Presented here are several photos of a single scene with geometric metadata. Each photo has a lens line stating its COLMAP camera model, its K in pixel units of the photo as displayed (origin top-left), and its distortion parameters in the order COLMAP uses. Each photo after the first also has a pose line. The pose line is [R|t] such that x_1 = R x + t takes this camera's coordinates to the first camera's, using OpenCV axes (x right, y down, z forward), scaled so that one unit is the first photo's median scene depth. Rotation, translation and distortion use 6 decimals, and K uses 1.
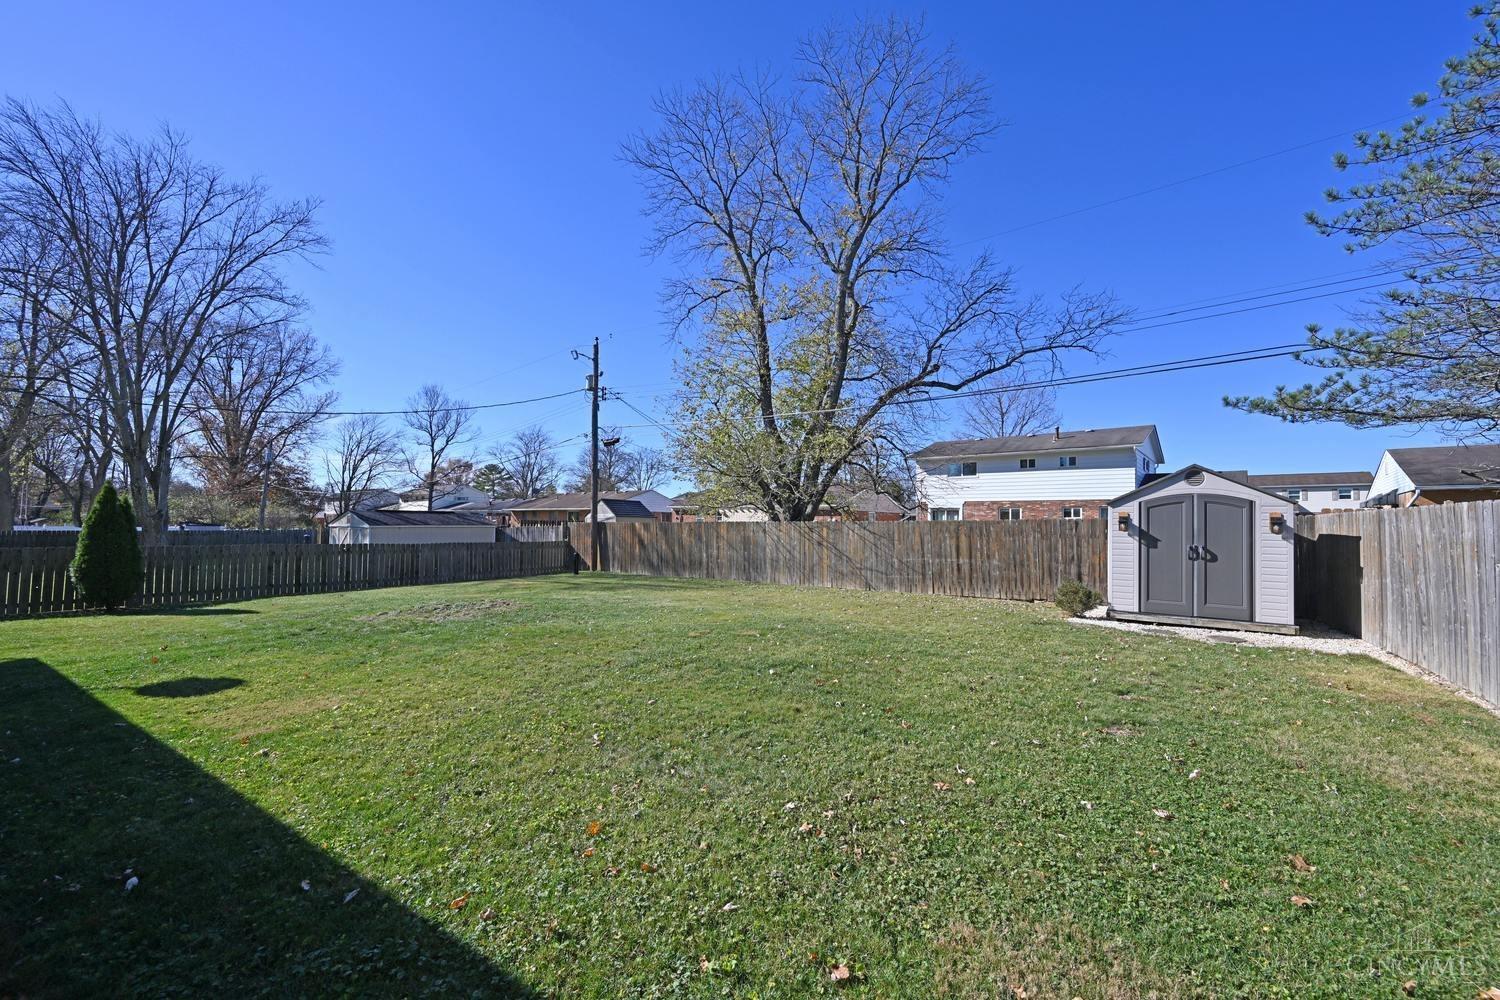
lens RADIAL K [[594.3, 0, 754.5], [0, 594.3, 504.0], [0, 0, 1]] dist [0.000918, 0.000562]
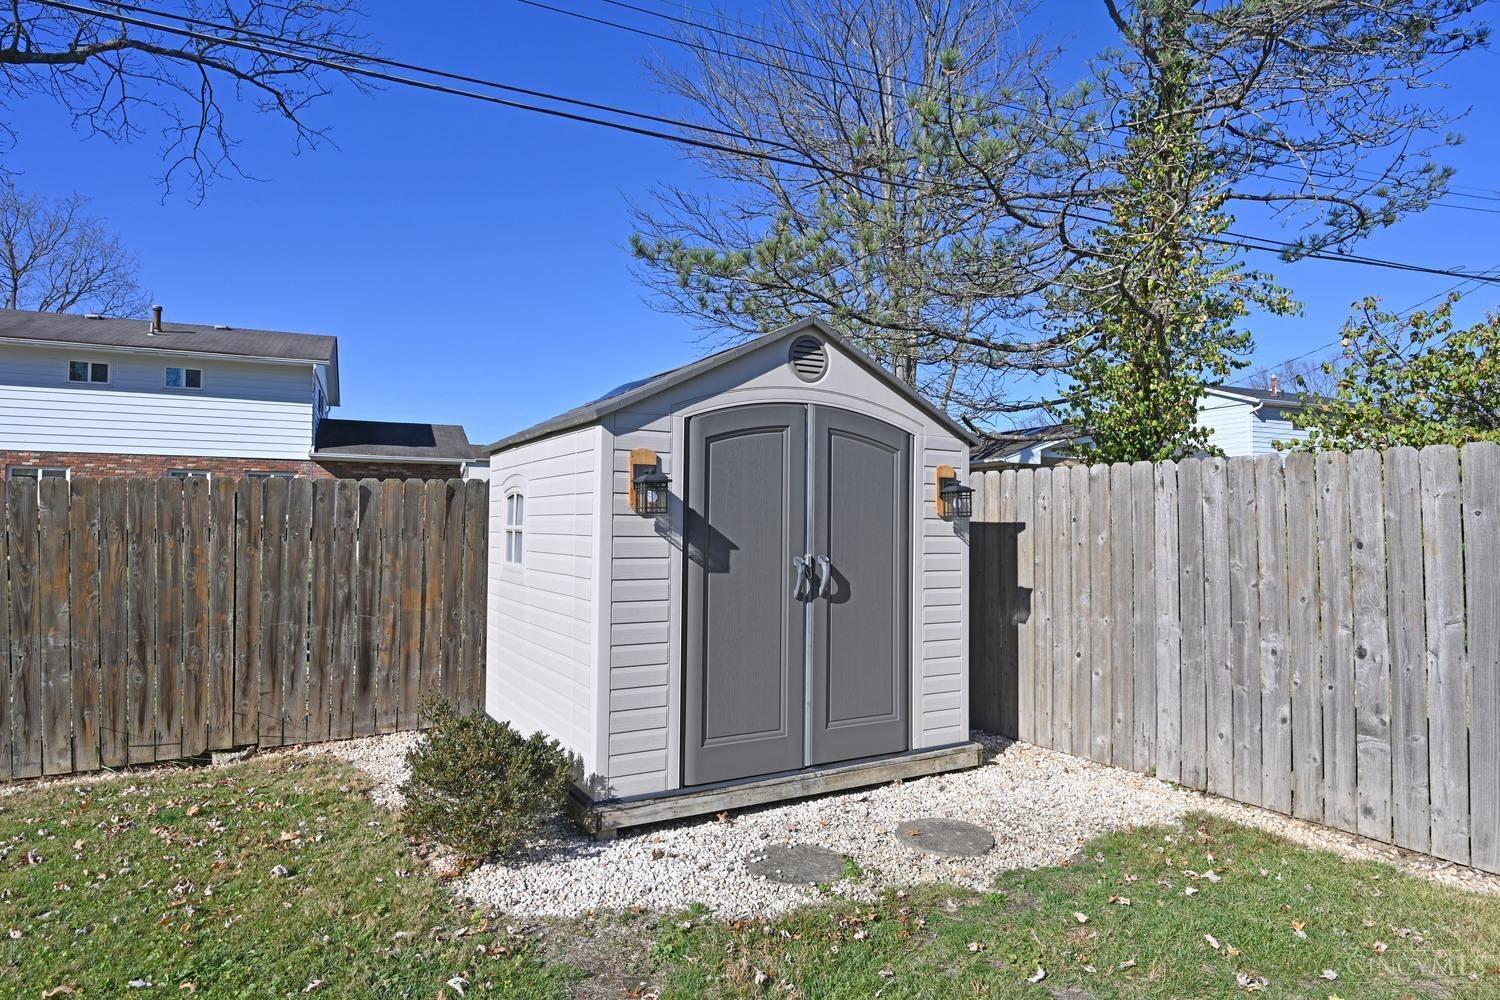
lens RADIAL K [[858.5, 0, 752.3], [0, 858.5, 497.5], [0, 0, 1]] dist [0.003709, -0.000760]
pose [[0.434879, 0.013461, 0.900388, 0.214176], [-0.032195, 0.999481, 0.000607, 0.027556], [-0.899913, -0.029252, 0.435087, 0.611495]]
